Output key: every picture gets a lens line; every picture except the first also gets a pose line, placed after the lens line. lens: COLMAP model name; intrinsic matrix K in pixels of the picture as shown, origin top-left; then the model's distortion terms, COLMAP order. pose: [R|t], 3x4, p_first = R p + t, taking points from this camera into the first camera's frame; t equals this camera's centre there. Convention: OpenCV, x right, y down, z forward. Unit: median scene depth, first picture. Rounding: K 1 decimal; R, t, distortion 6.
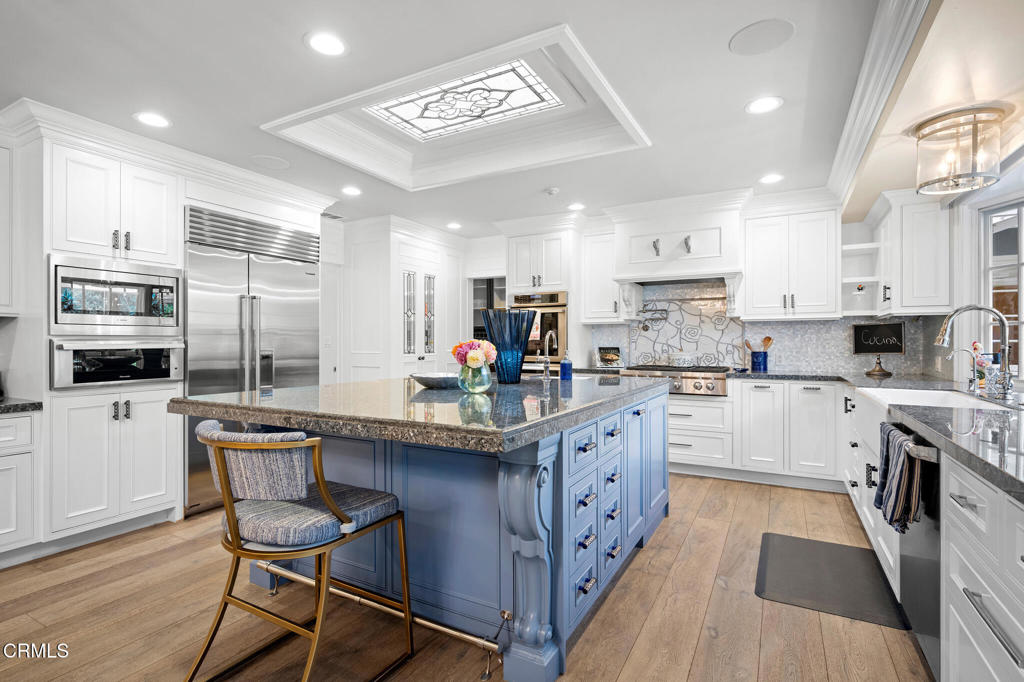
lens RADIAL K [[488.5, 0, 512.0], [0, 488.5, 341.0], [0, 0, 1]] dist [0.000558, 0.000130]
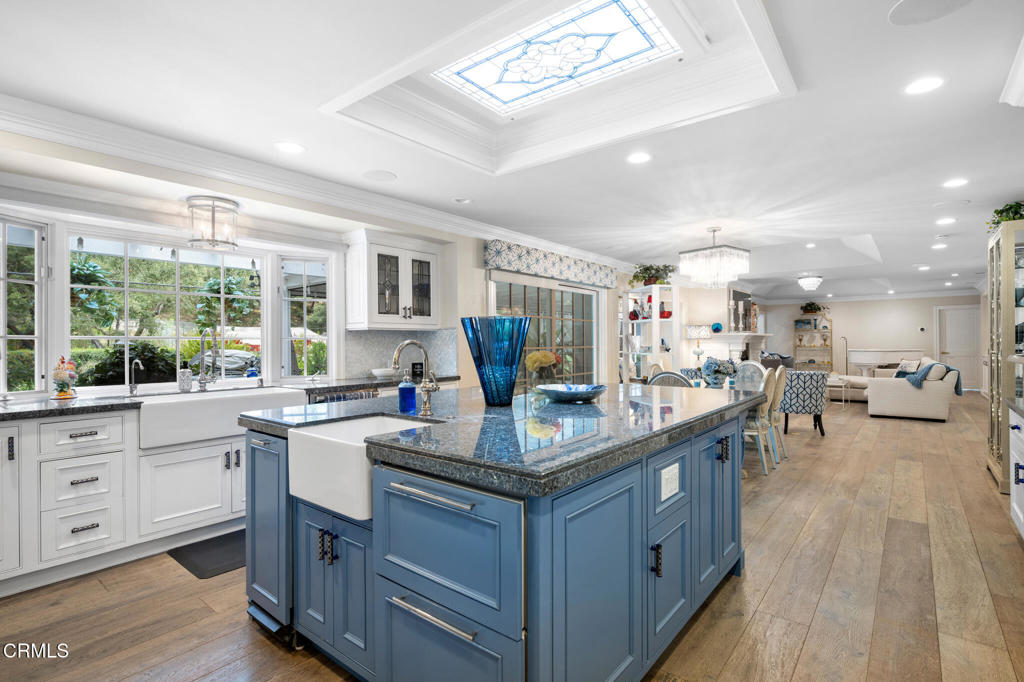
lens RADIAL K [[499.9, 0, 512.0], [0, 499.9, 341.0], [0, 0, 1]] dist [0.000622, 0.000476]
pose [[-0.984046, 0.007127, 0.177773, -0.130570], [0.006882, 0.999974, -0.001998, -0.014488], [-0.177782, -0.000743, -0.984070, 1.326607]]
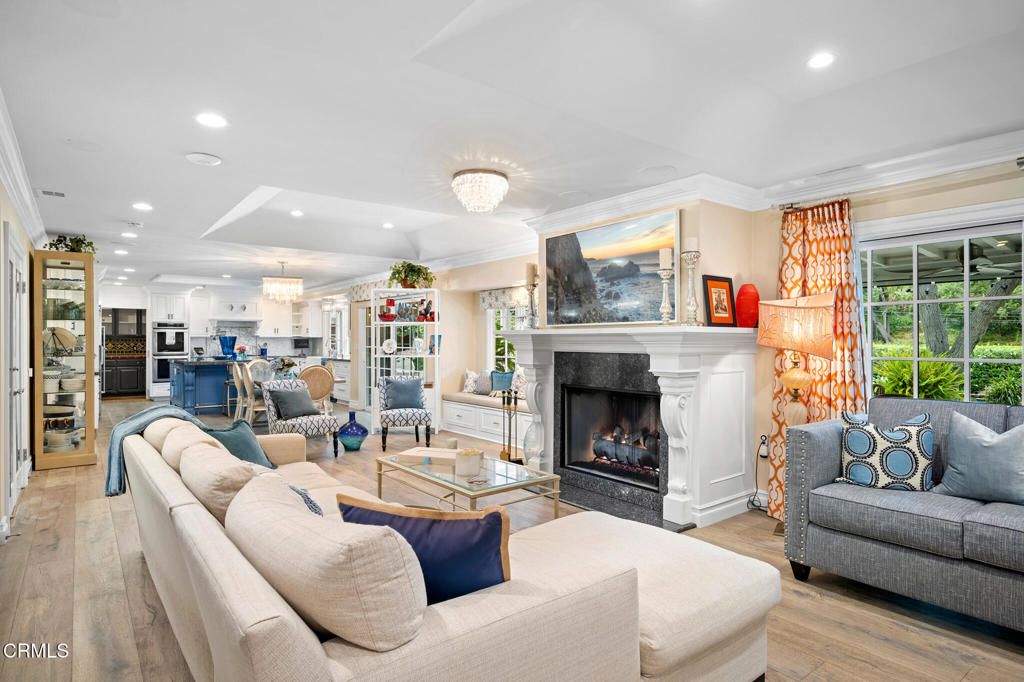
lens RADIAL K [[564.0, 0, 512.0], [0, 564.0, 341.0], [0, 0, 1]] dist [-0.002086, -0.000484]
pose [[0.403914, 0.001286, 0.914796, -1.939042], [-0.003375, 0.999994, 0.000084, -0.027487], [-0.914791, -0.003121, 0.403916, -1.630013]]
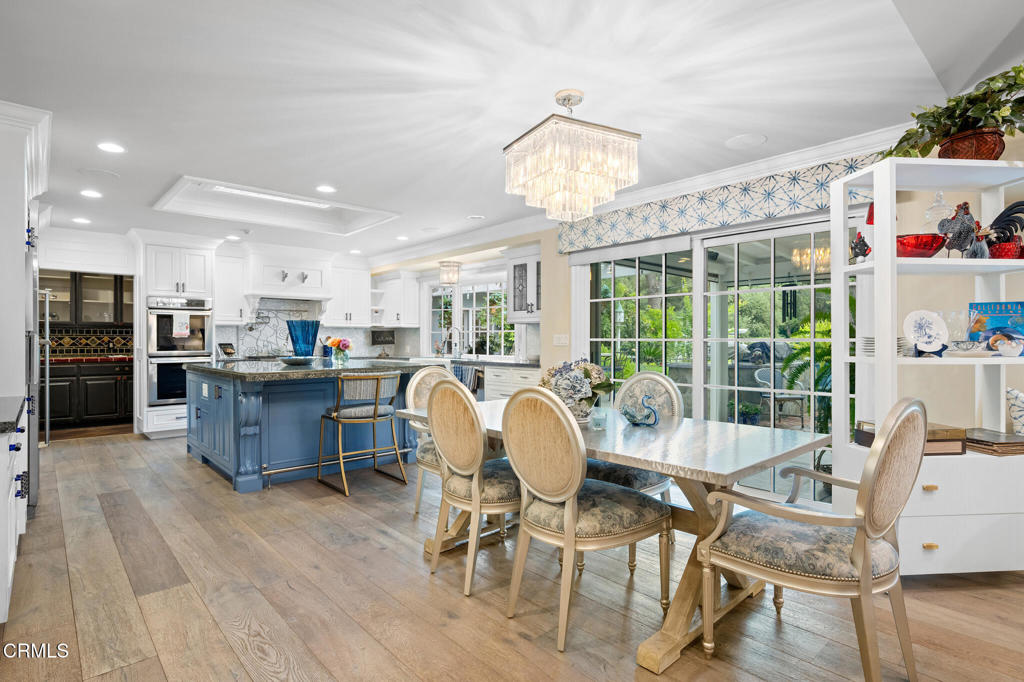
lens RADIAL K [[522.0, 0, 512.0], [0, 522.0, 341.0], [0, 0, 1]] dist [0.002135, 0.000283]
pose [[0.331804, -0.002605, 0.943345, -1.077425], [-0.000156, 0.999996, 0.002816, 0.003154], [-0.943348, -0.001081, 0.331802, -0.213024]]
